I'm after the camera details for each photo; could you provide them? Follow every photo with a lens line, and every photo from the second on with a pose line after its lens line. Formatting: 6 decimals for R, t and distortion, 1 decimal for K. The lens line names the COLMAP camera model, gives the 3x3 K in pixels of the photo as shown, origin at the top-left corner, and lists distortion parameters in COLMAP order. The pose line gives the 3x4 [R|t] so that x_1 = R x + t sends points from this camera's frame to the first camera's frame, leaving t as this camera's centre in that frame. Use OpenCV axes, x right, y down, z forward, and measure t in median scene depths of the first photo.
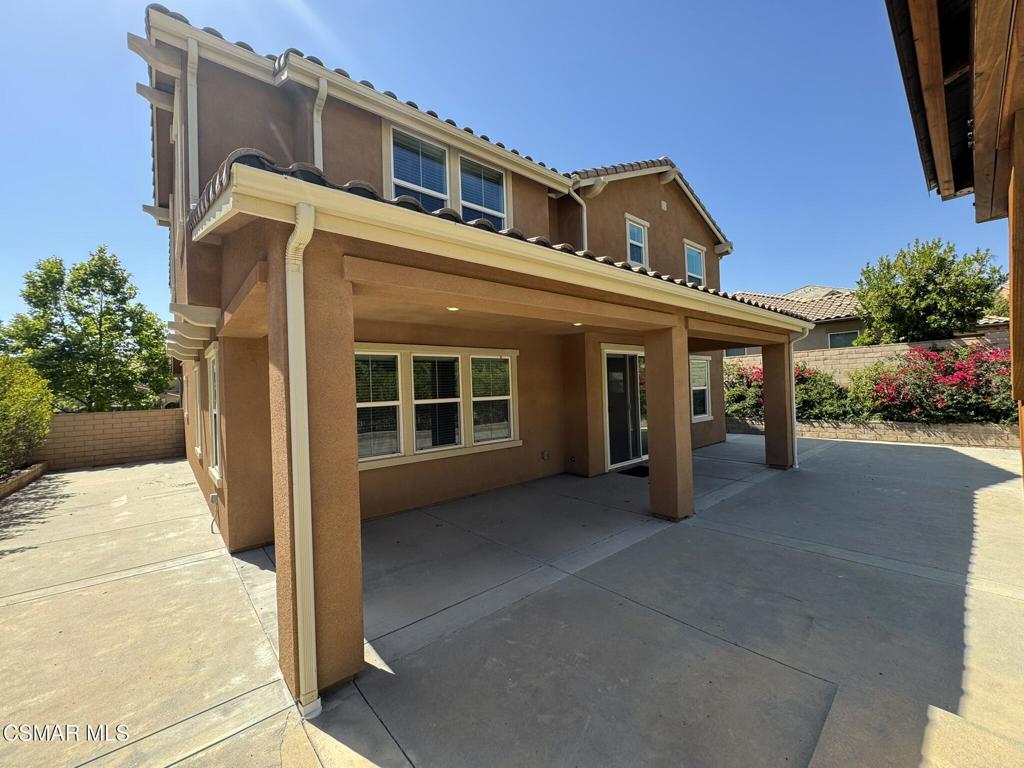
lens RADIAL K [[408.6, 0, 511.1], [0, 408.6, 383.5], [0, 0, 1]] dist [-0.003063, -0.000207]
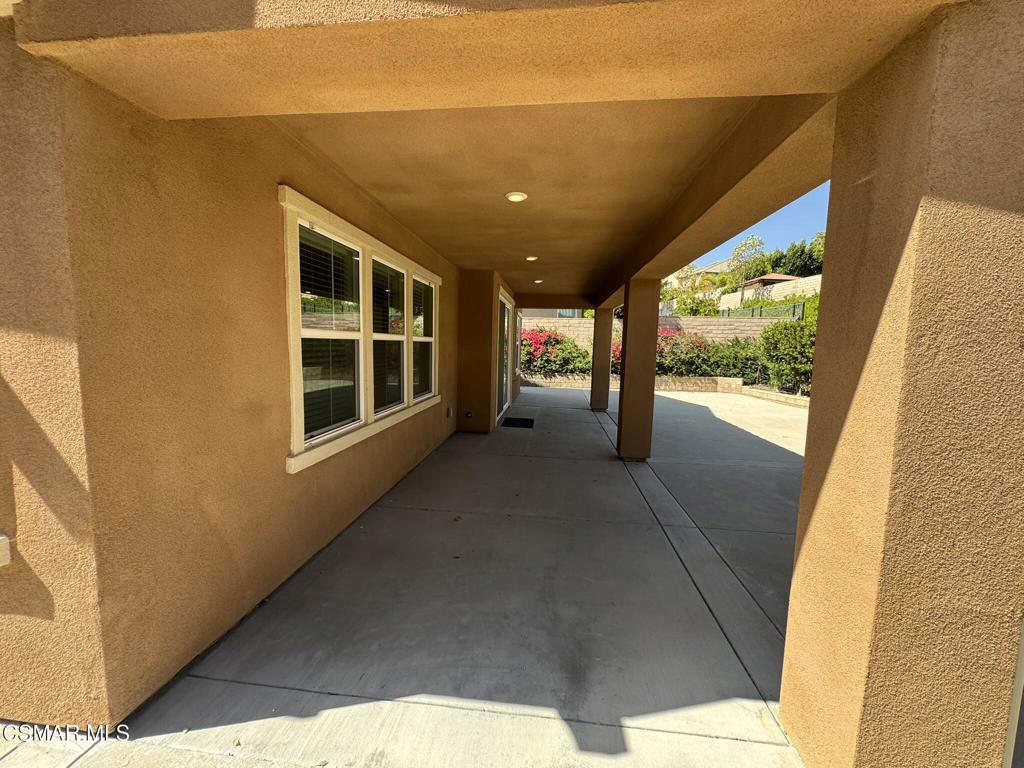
lens RADIAL K [[408.6, 0, 513.2], [0, 408.6, 387.1], [0, 0, 1]] dist [-0.003063, -0.000207]
pose [[0.723038, -0.021028, 0.690489, -0.321537], [-0.056301, 0.994418, 0.089238, 0.034525], [-0.688511, -0.103398, 0.717818, 0.261430]]
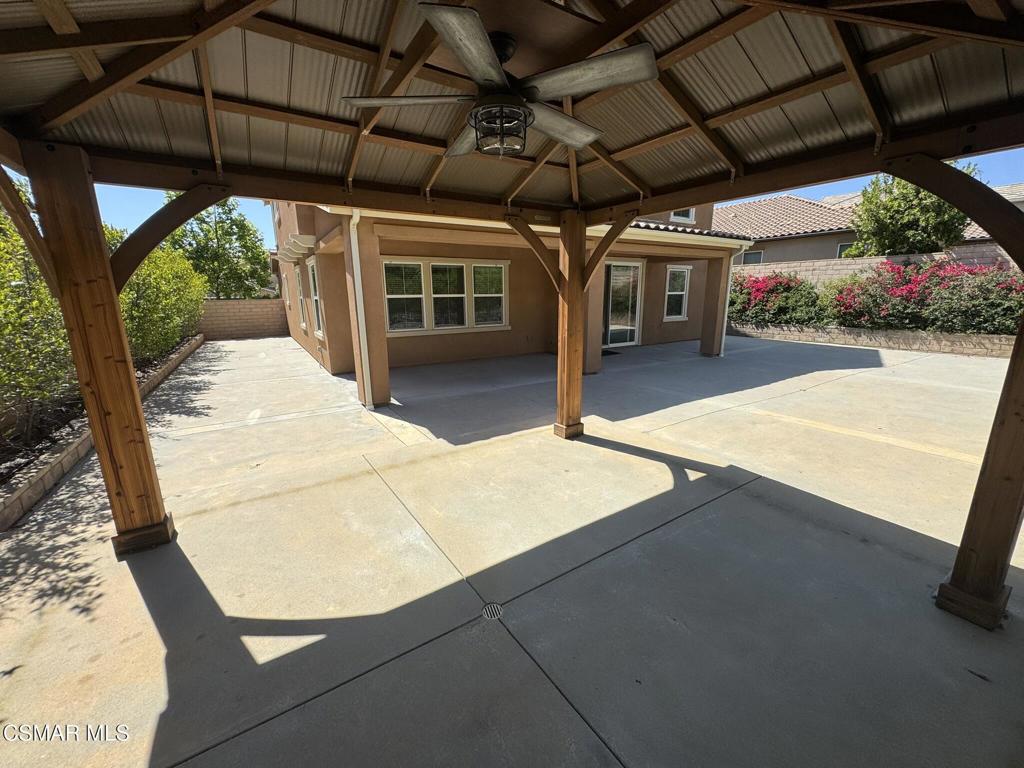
lens RADIAL K [[408.6, 0, 512.6], [0, 408.6, 384.3], [0, 0, 1]] dist [-0.003063, -0.000207]
pose [[0.989132, 0.056615, -0.135691, 0.184783], [-0.023216, 0.971453, 0.236094, -0.000892], [0.145184, -0.230378, 0.962210, -0.330486]]
